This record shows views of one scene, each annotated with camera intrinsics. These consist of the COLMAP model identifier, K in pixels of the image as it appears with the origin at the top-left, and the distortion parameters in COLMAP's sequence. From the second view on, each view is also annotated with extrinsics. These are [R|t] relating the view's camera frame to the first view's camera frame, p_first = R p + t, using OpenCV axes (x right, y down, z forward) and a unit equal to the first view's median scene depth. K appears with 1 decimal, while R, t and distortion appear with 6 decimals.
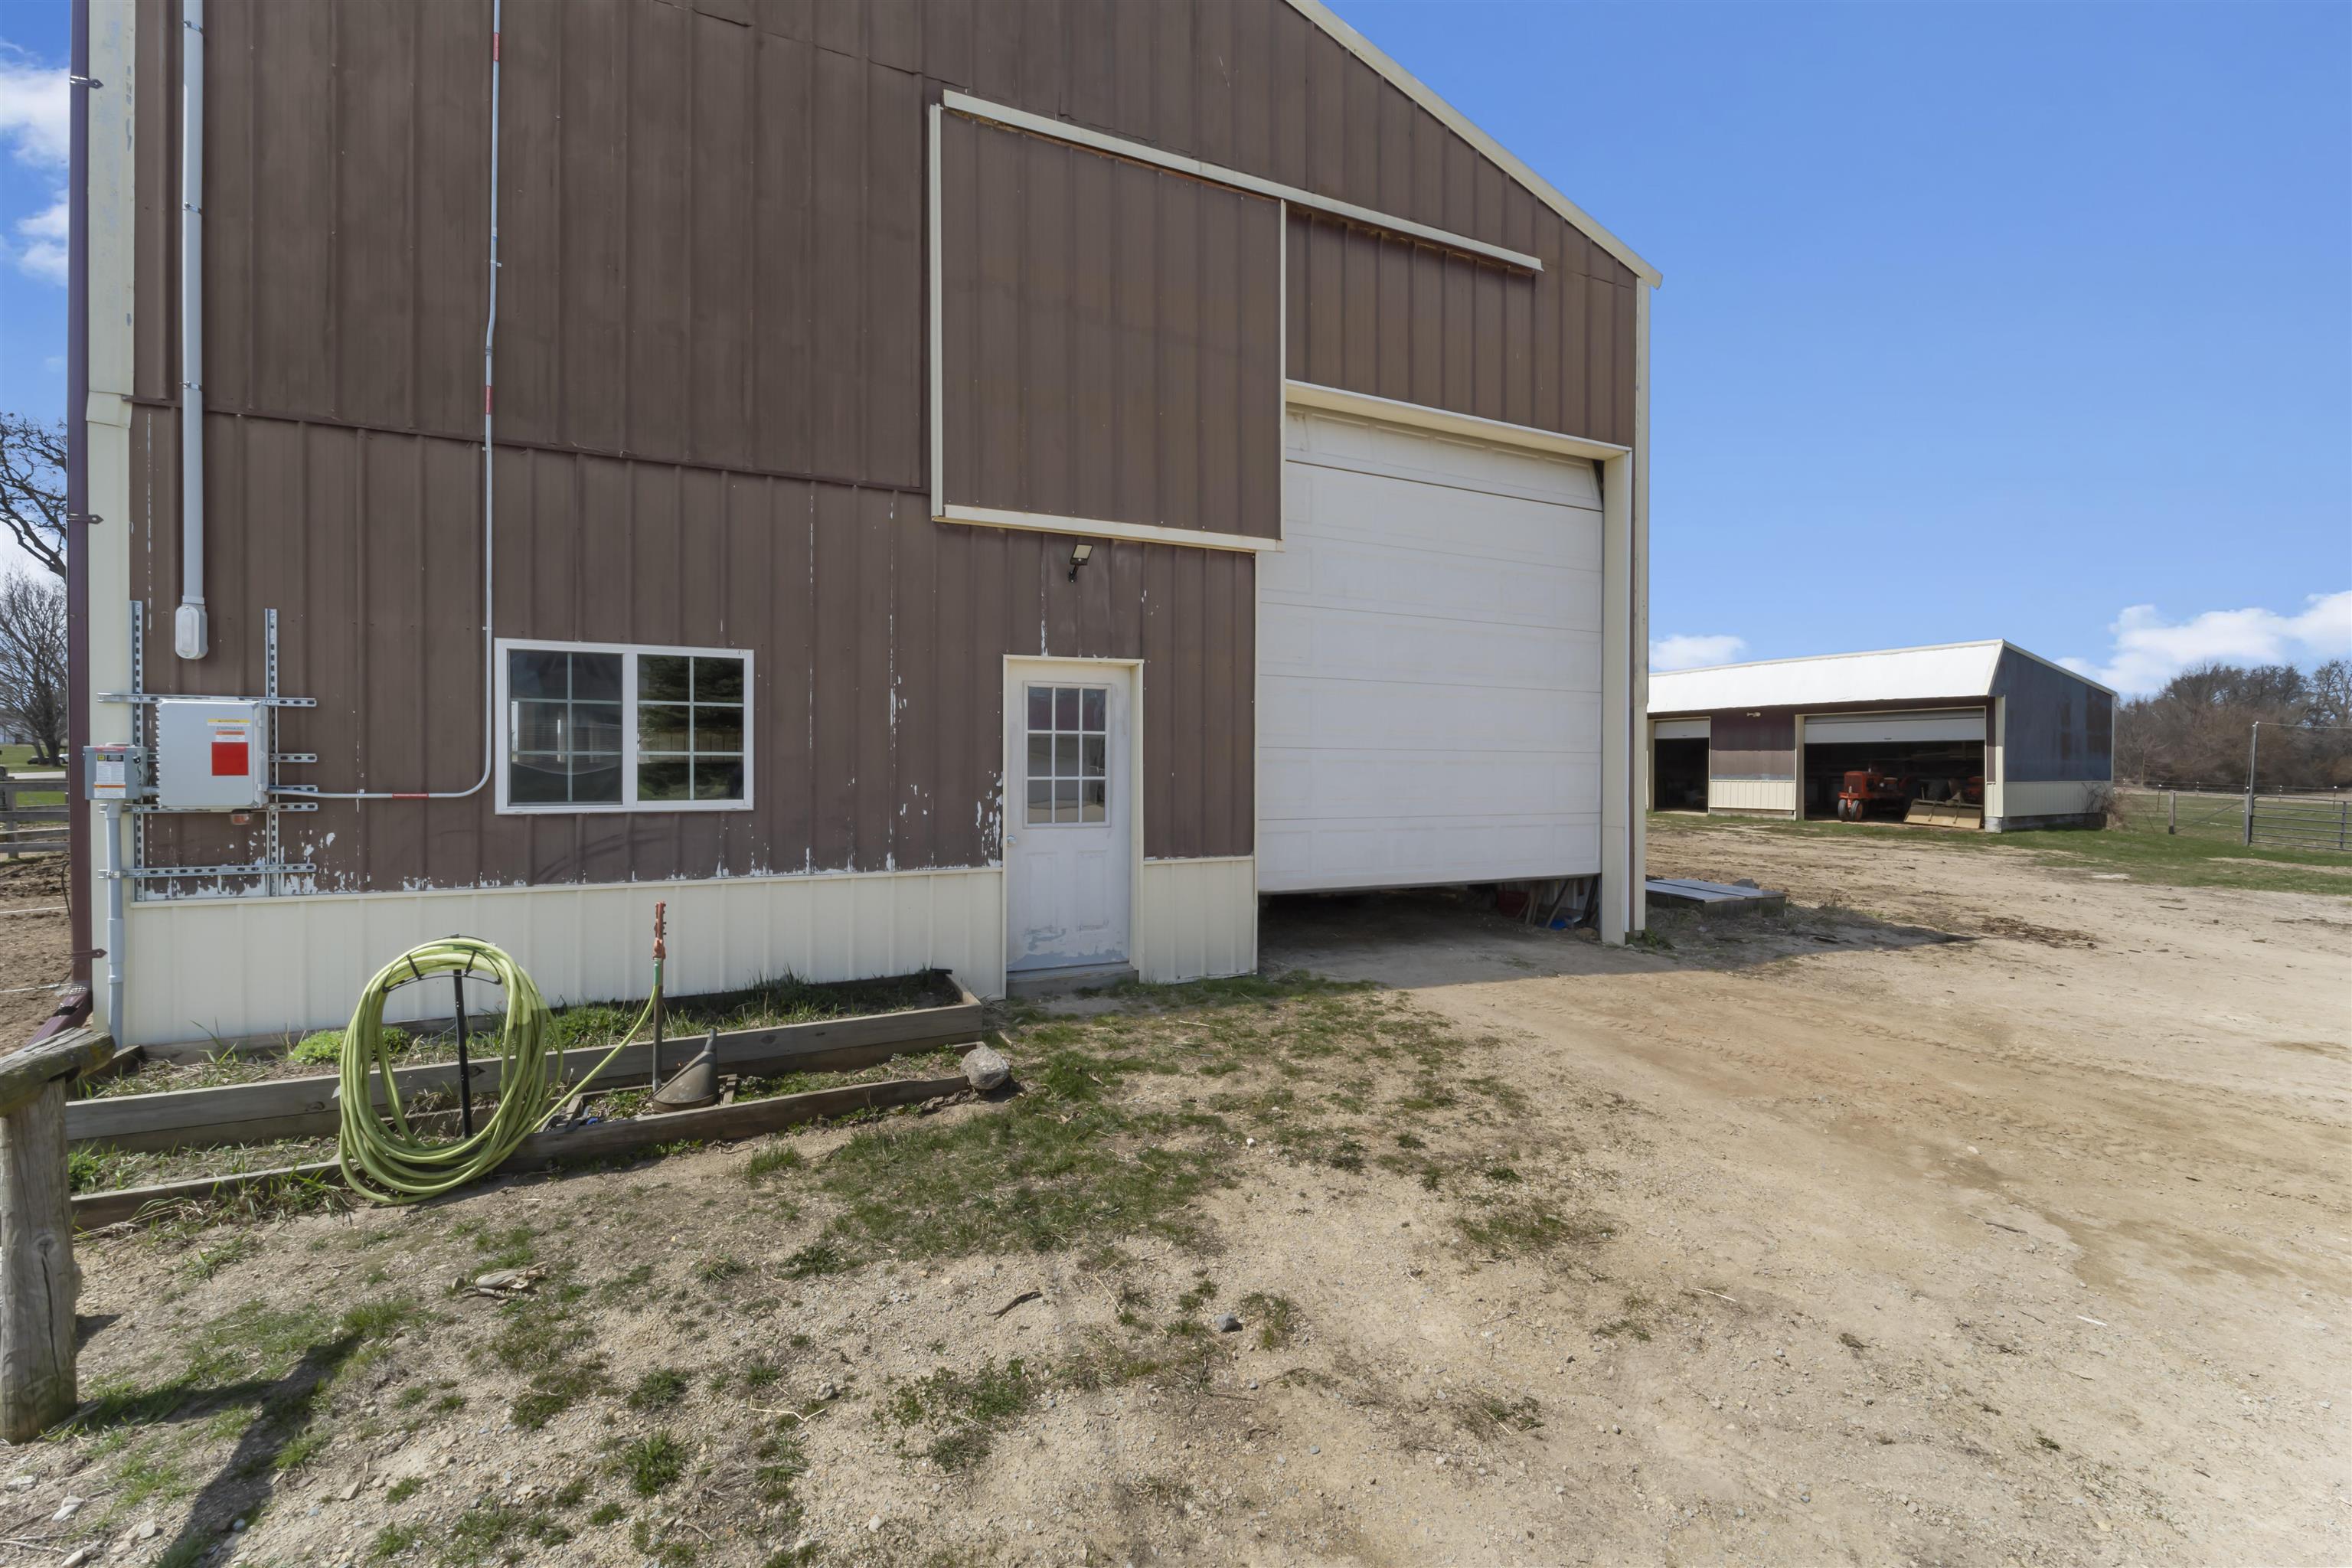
lens RADIAL K [[951.1, 0, 1173.5], [0, 951.1, 751.9], [0, 0, 1]] dist [-0.003155, 0.000158]
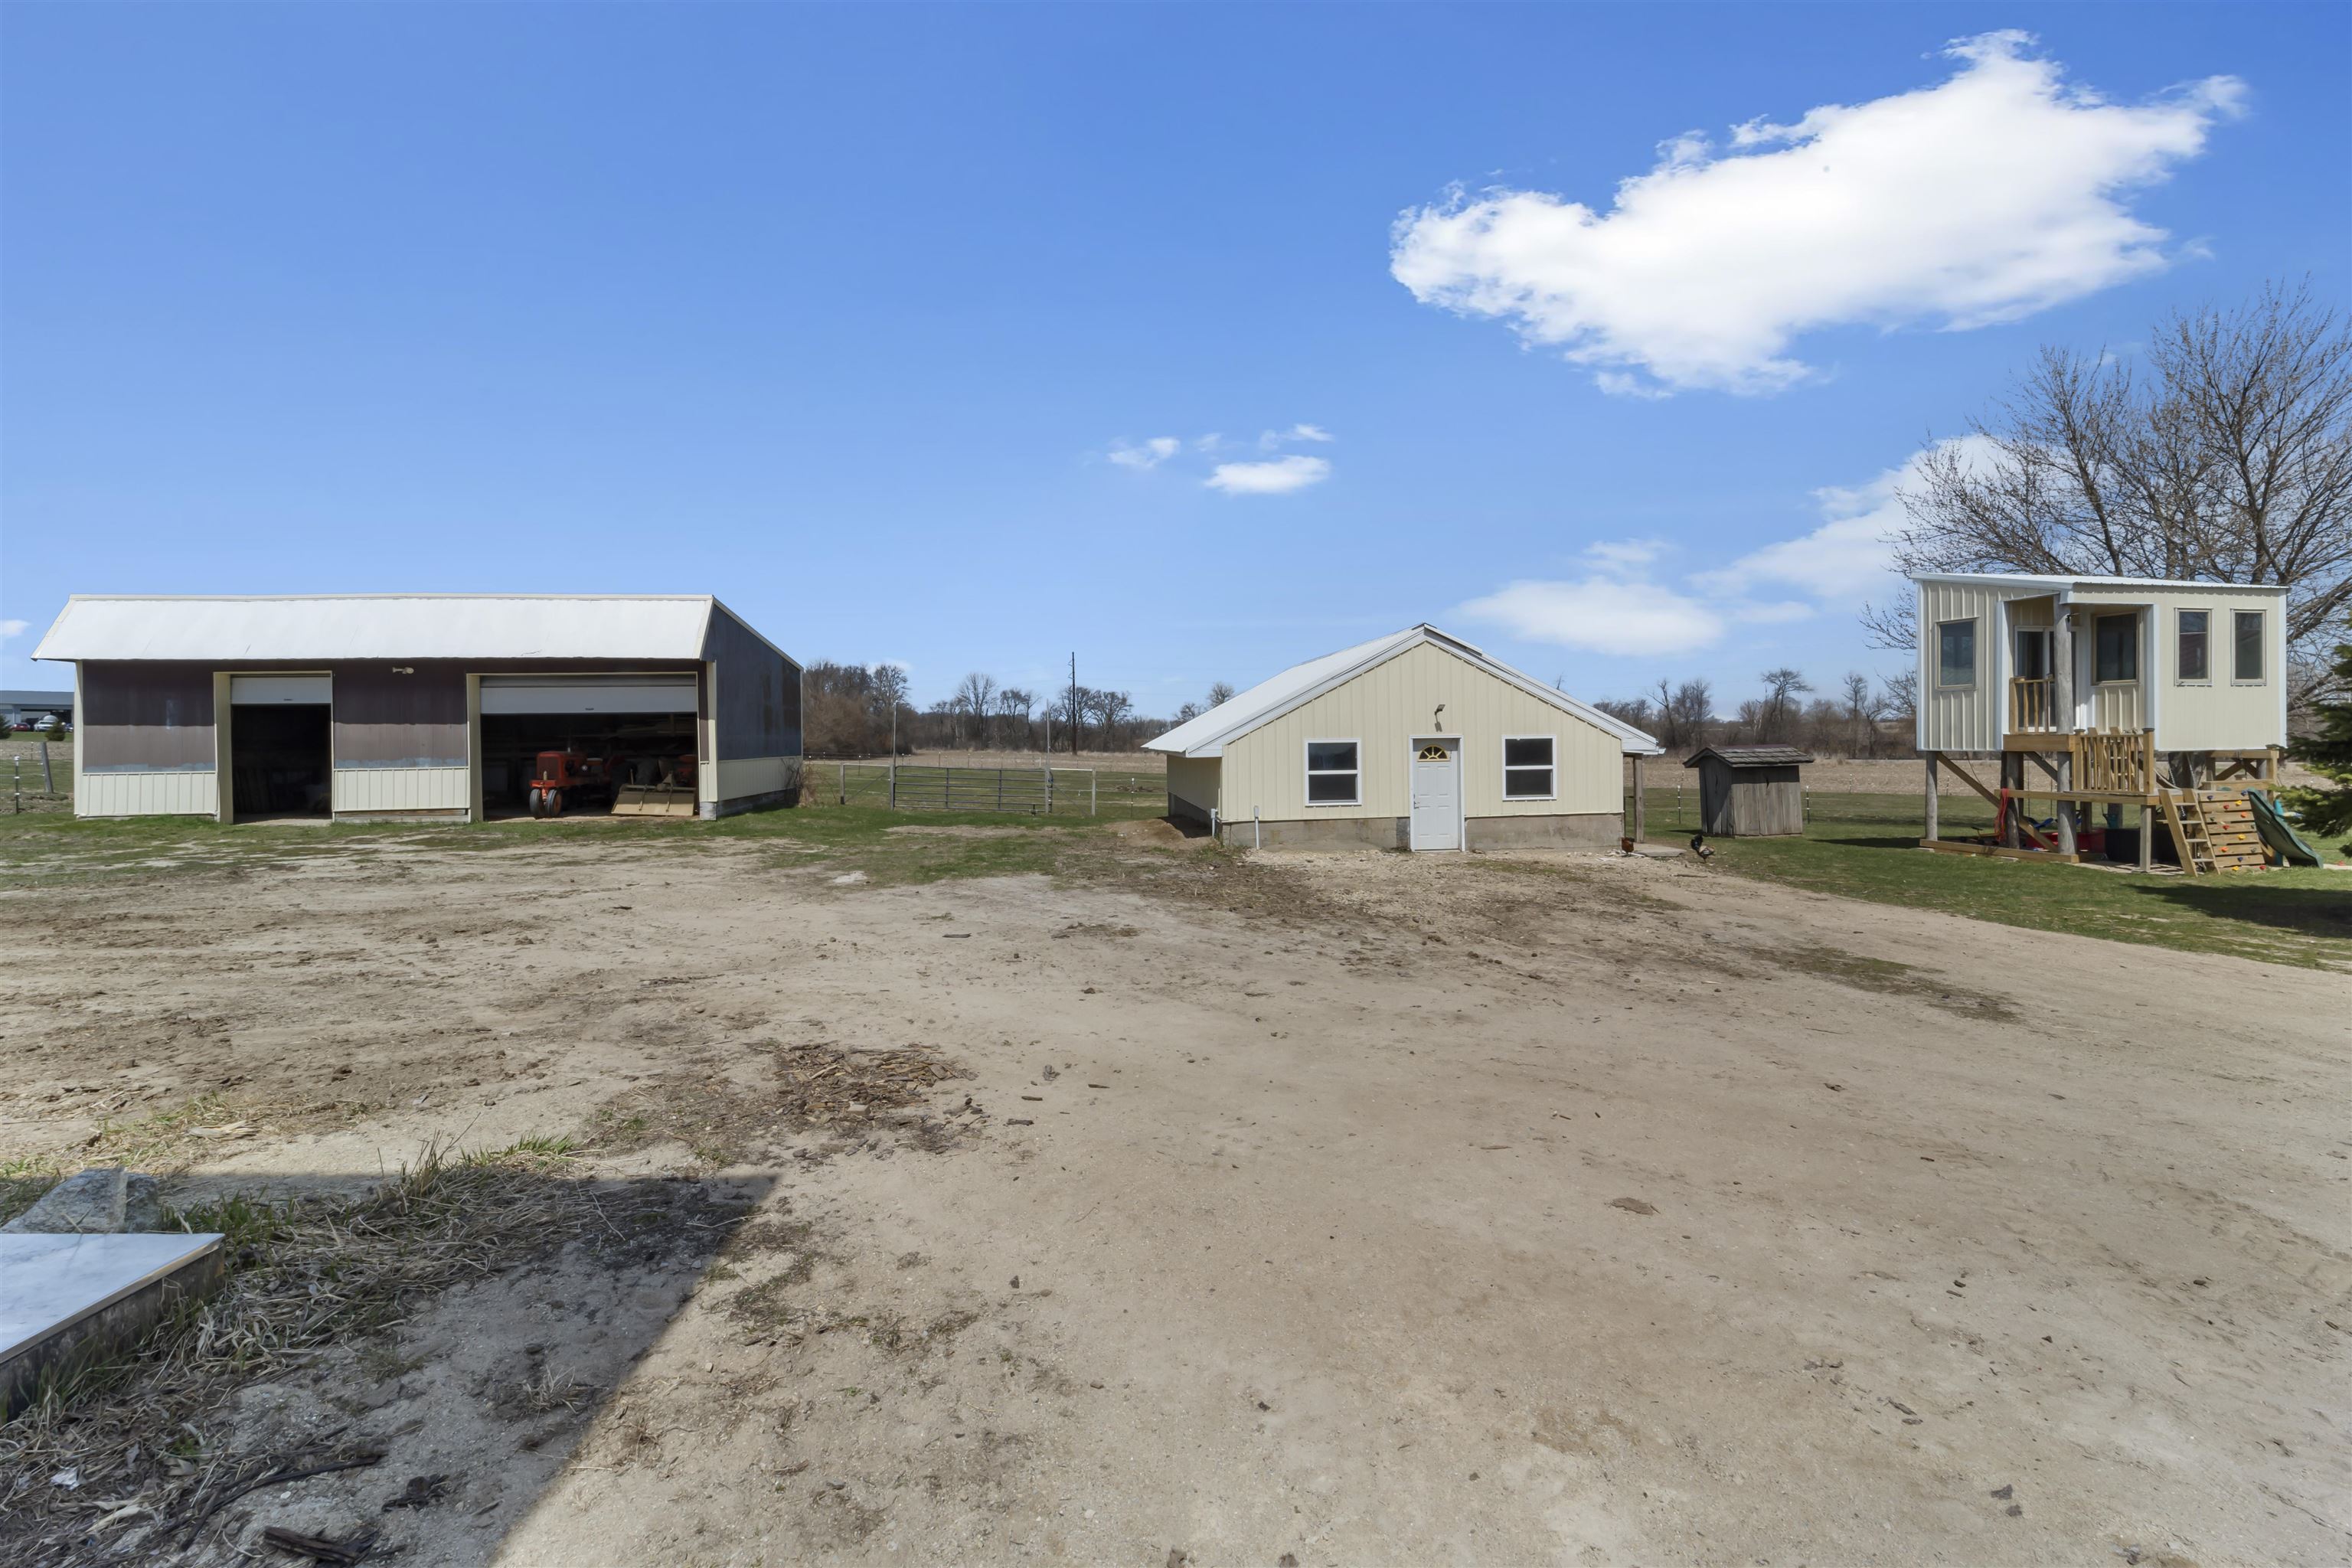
lens RADIAL K [[951.1, 0, 1173.5], [0, 951.1, 751.9], [0, 0, 1]] dist [-0.003155, 0.000158]
pose [[0.369331, -0.022409, 0.929028, 0.192703], [0.000752, 0.999716, 0.023815, 0.002995], [-0.929298, -0.008097, 0.369243, 0.252376]]
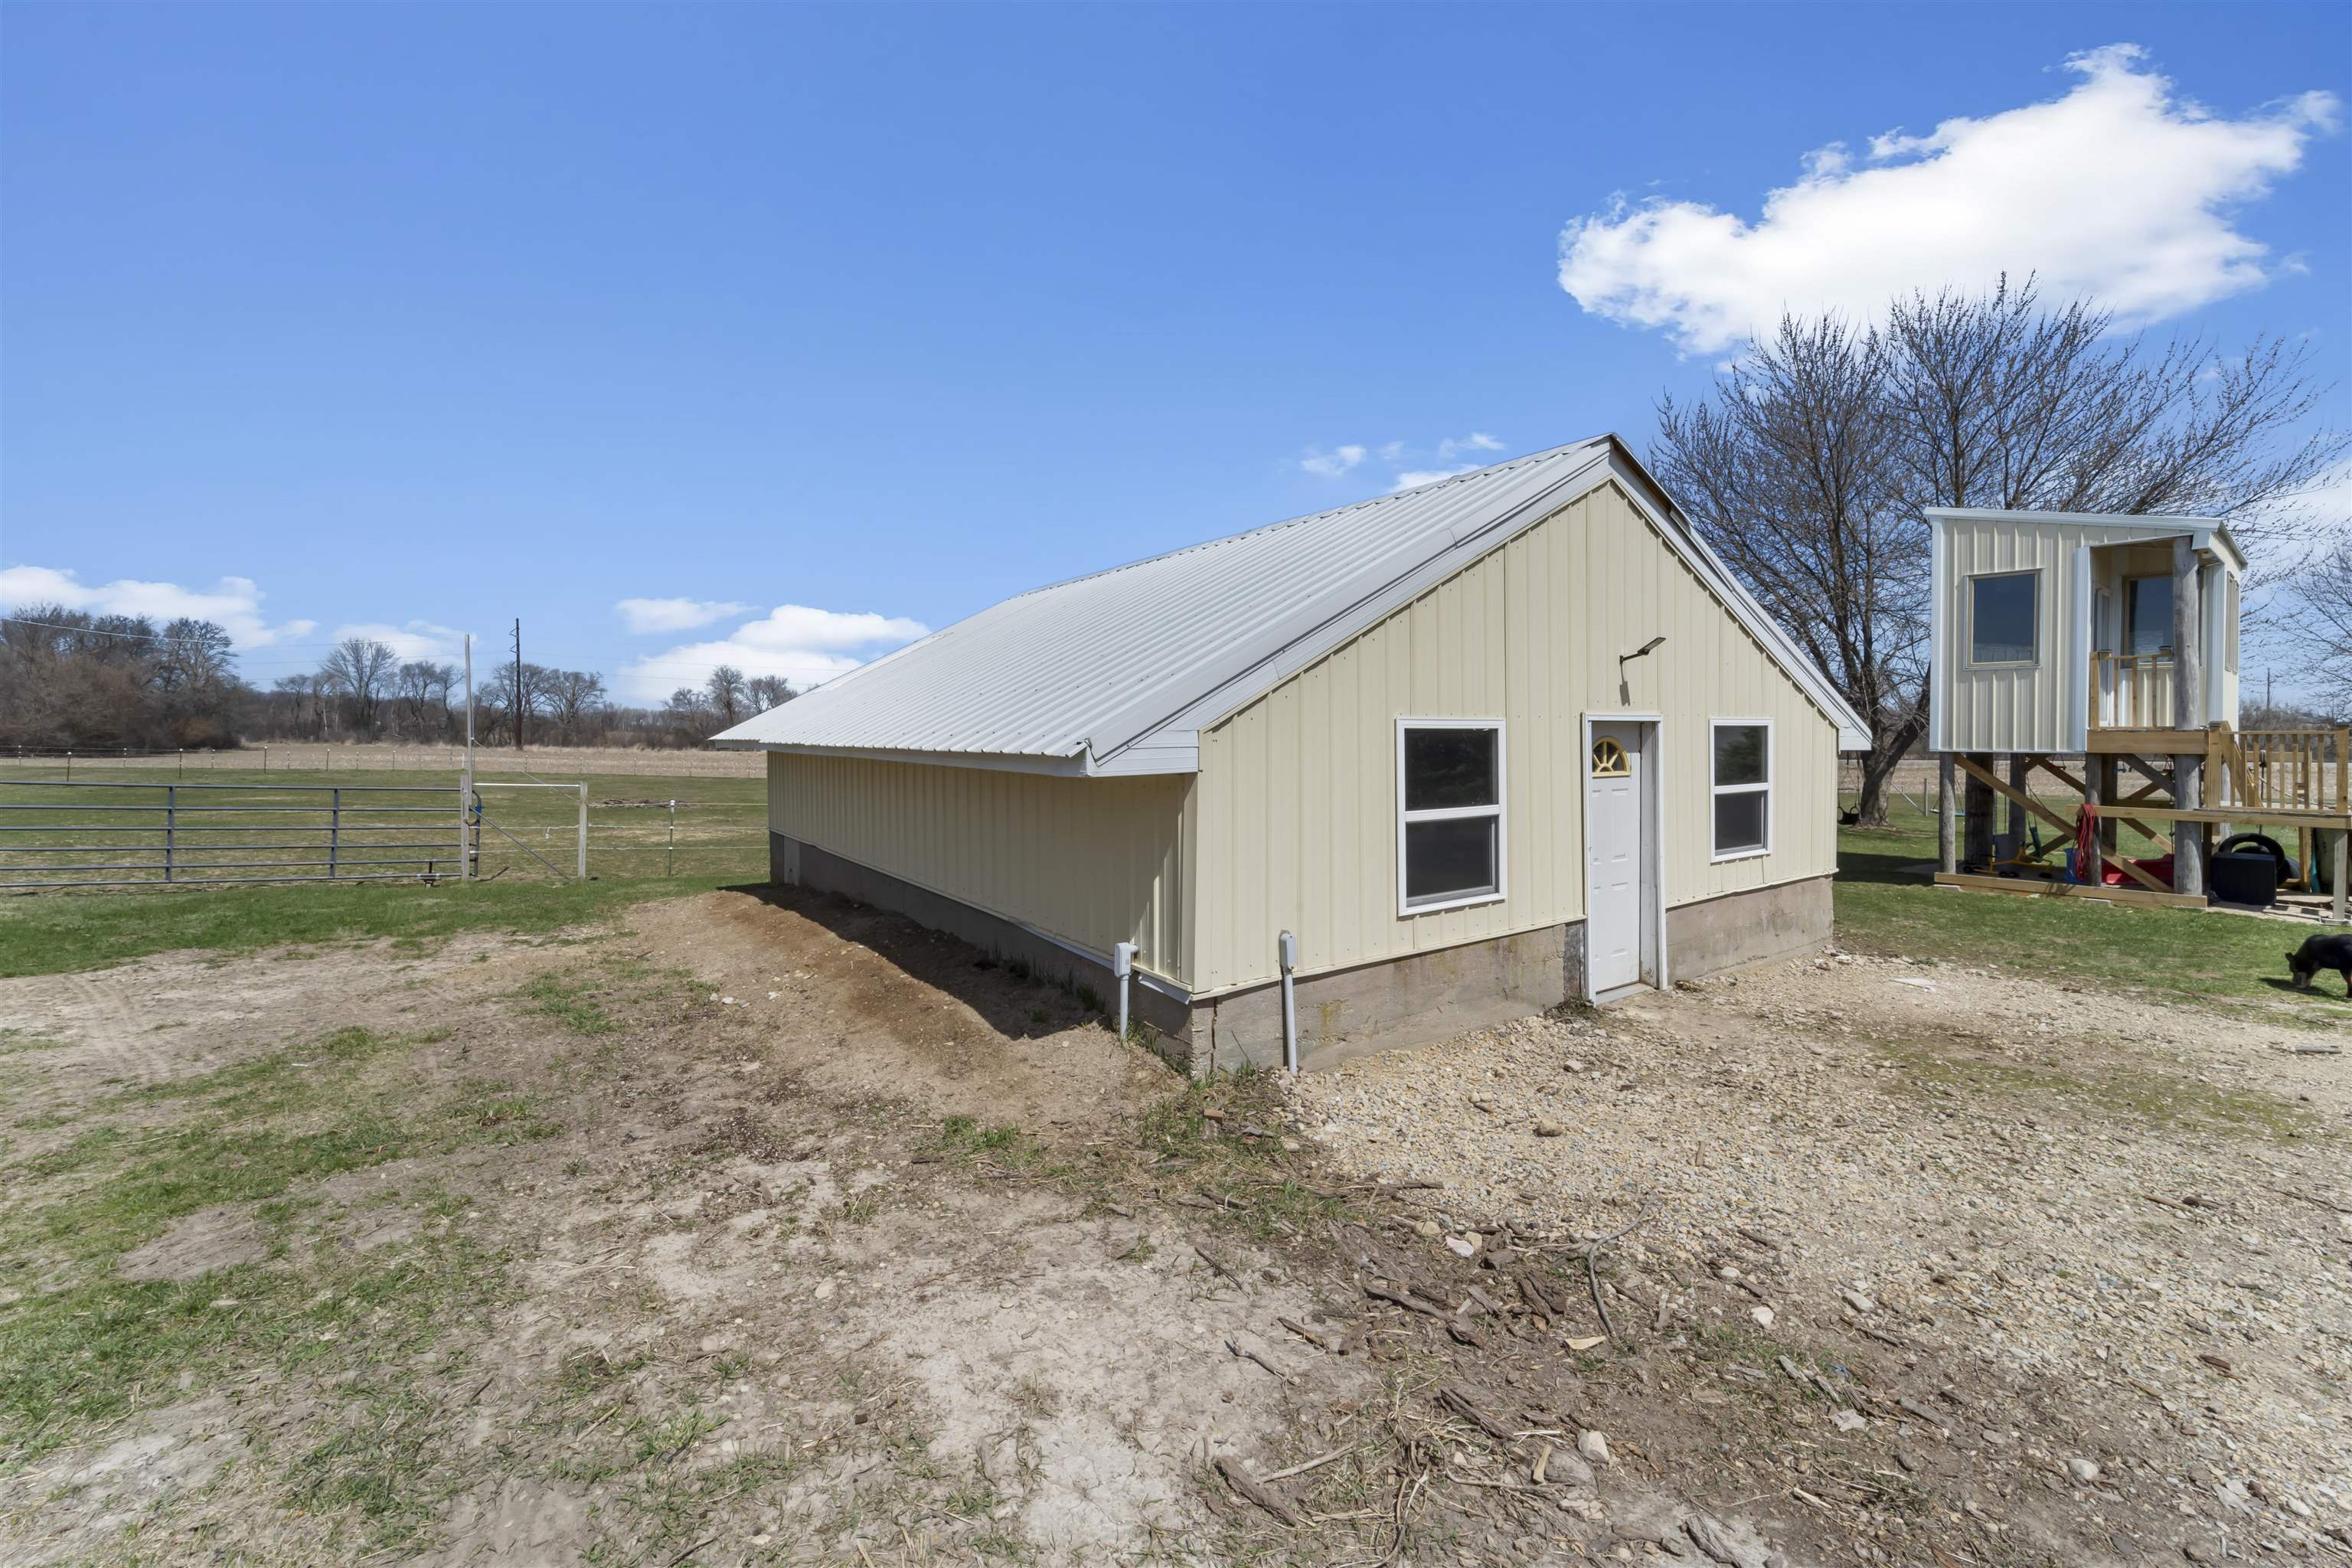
lens RADIAL K [[951.1, 0, 1173.5], [0, 951.1, 751.9], [0, 0, 1]] dist [-0.003155, 0.000158]
pose [[-0.121865, -0.026182, 0.992201, 0.524016], [-0.014452, 0.999593, 0.024602, 0.010996], [-0.992441, -0.011342, -0.122193, 0.433738]]
